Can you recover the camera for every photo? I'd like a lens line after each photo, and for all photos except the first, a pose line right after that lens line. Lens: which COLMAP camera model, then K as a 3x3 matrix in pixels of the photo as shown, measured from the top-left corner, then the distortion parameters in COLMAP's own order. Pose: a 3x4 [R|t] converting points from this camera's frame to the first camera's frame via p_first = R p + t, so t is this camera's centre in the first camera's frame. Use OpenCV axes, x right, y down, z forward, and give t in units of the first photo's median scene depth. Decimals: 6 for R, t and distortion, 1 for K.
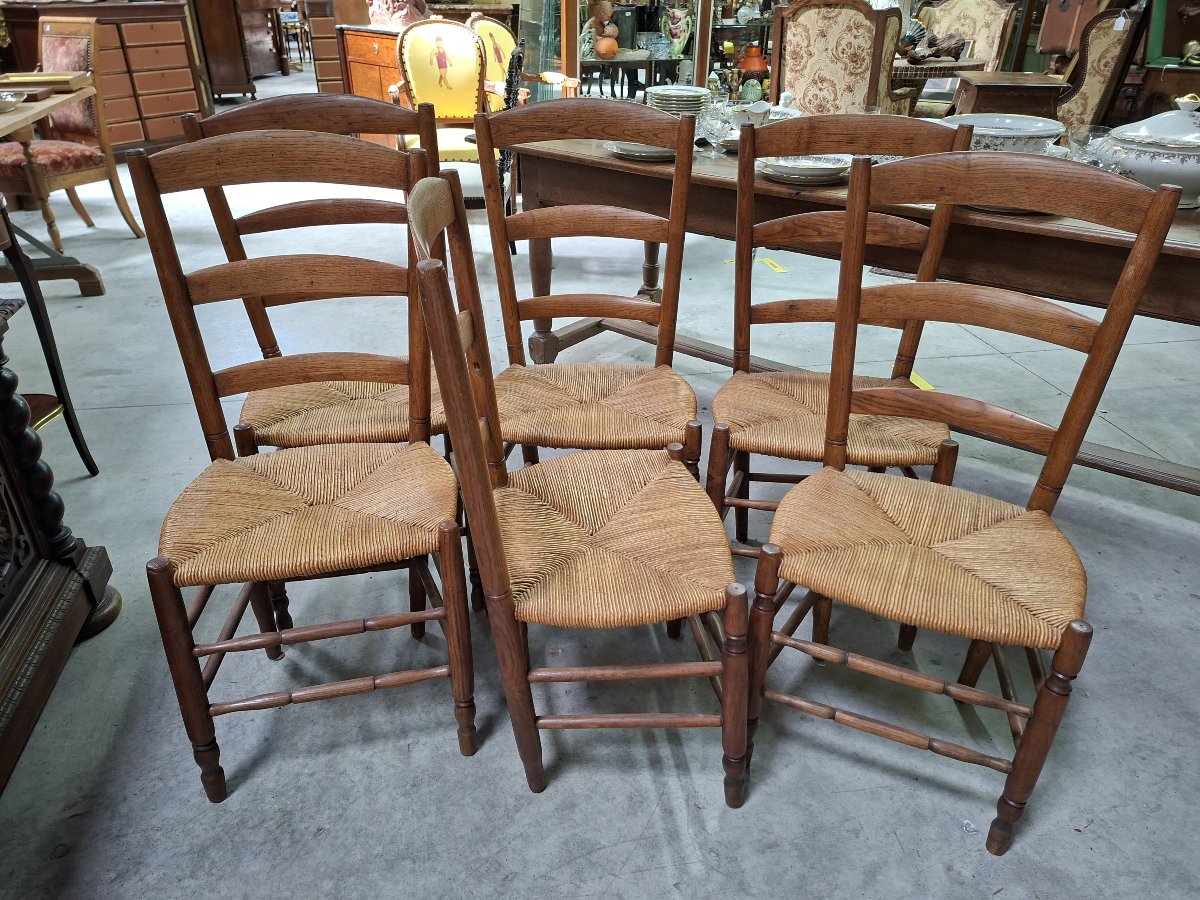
lens RADIAL K [[797.1, 0, 602.3], [0, 797.1, 461.7], [0, 0, 1]] dist [0.029569, -0.025460]
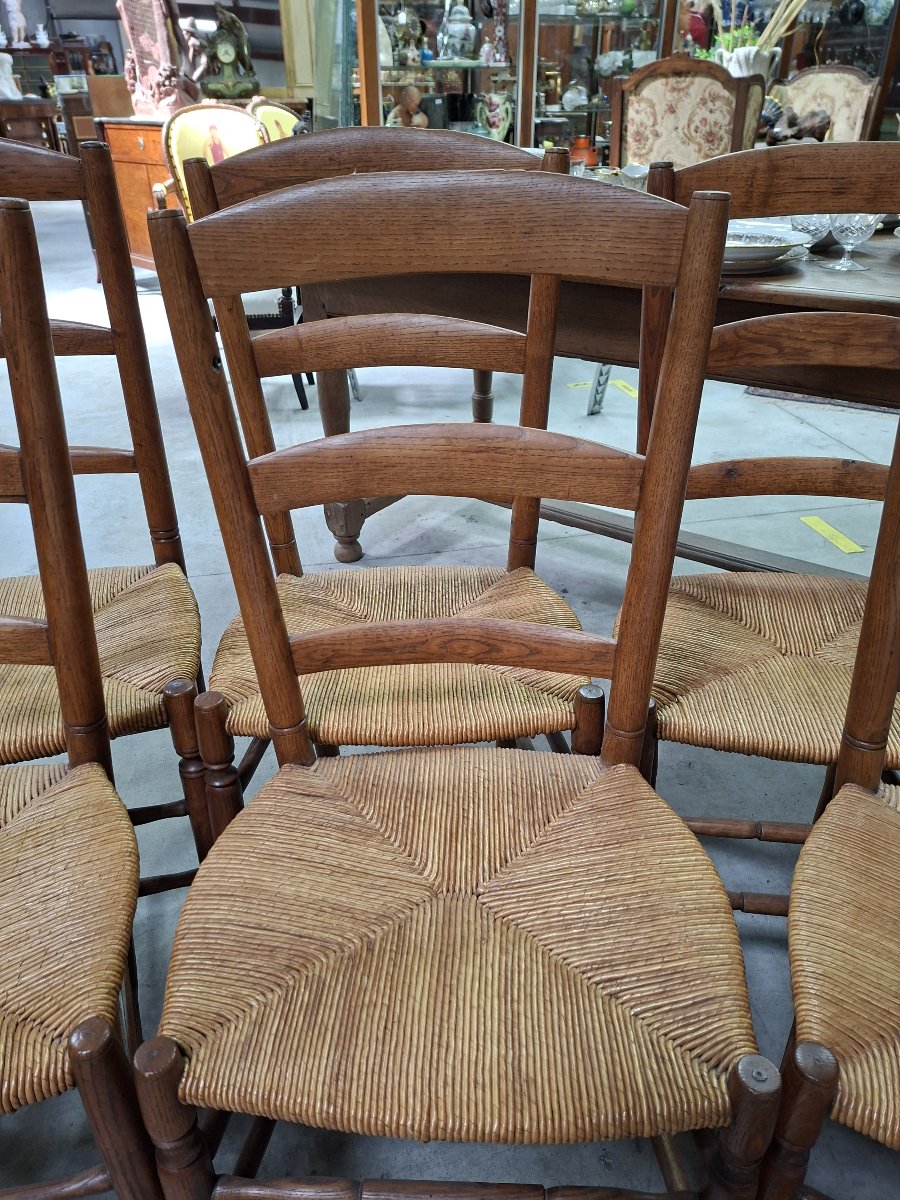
lens RADIAL K [[820.0, 0, 451.1], [0, 820.0, 599.2], [0, 0, 1]] dist [0.003307, -0.004460]
pose [[0.998889, -0.038544, 0.027115, 0.003276], [0.038139, 0.999155, 0.015292, -0.117246], [-0.027682, -0.014241, 0.999515, 0.387360]]
